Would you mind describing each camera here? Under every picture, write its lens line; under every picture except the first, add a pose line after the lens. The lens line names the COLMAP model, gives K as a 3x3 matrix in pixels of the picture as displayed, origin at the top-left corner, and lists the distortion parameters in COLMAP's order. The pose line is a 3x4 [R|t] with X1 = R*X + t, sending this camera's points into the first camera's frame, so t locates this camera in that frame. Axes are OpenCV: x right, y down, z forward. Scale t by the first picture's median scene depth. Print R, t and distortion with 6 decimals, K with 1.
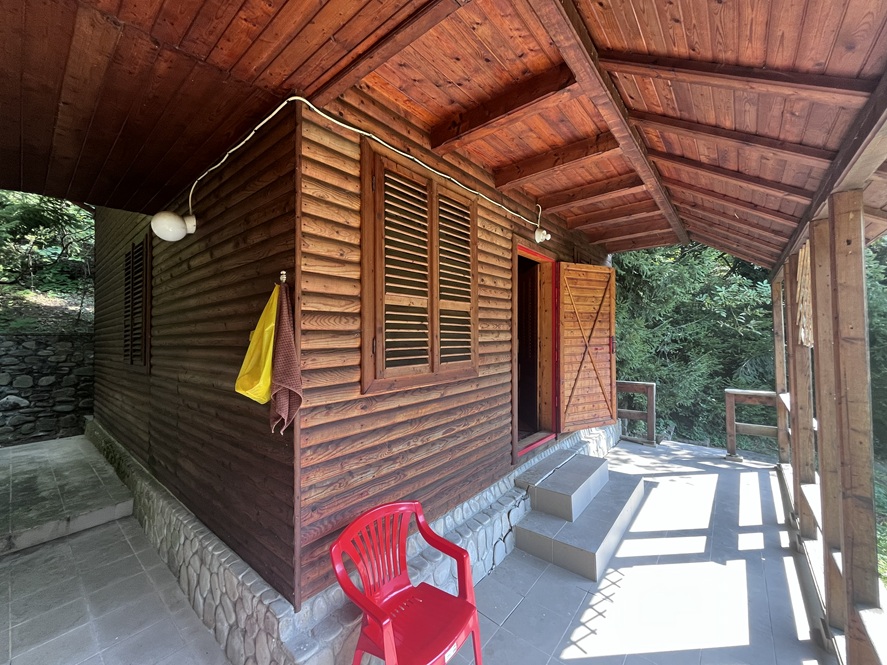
lens RADIAL K [[358.3, 0, 442.9], [0, 358.3, 331.4], [0, 0, 1]] dist [-0.002025, 0.000389]
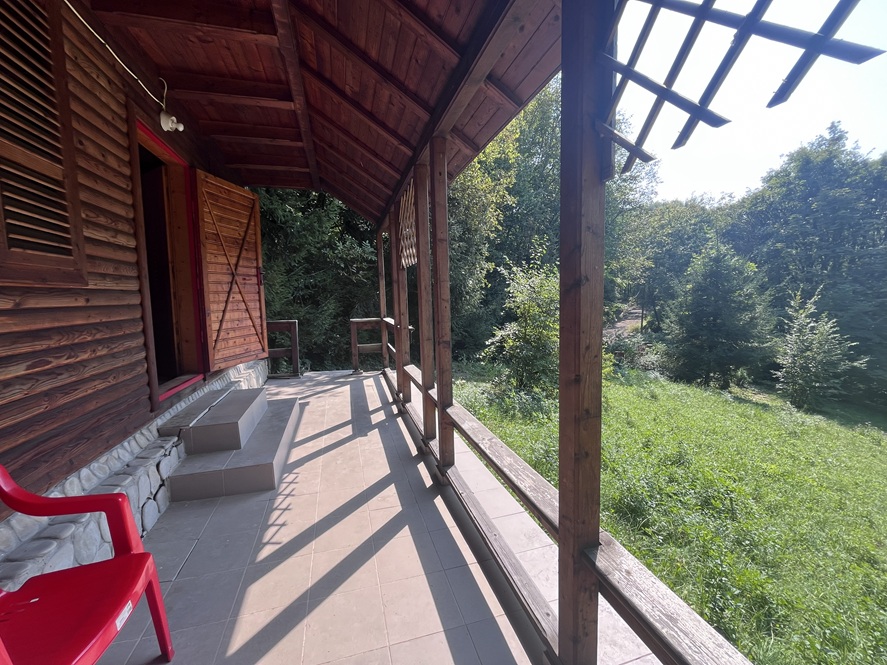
lens RADIAL K [[358.0, 0, 442.2], [0, 358.0, 331.5], [0, 0, 1]] dist [-0.003570, -0.000406]
pose [[0.568781, -0.082668, 0.818324, -0.070787], [0.004792, 0.995252, 0.097211, 0.132234], [-0.822475, -0.051371, 0.566476, 0.055811]]
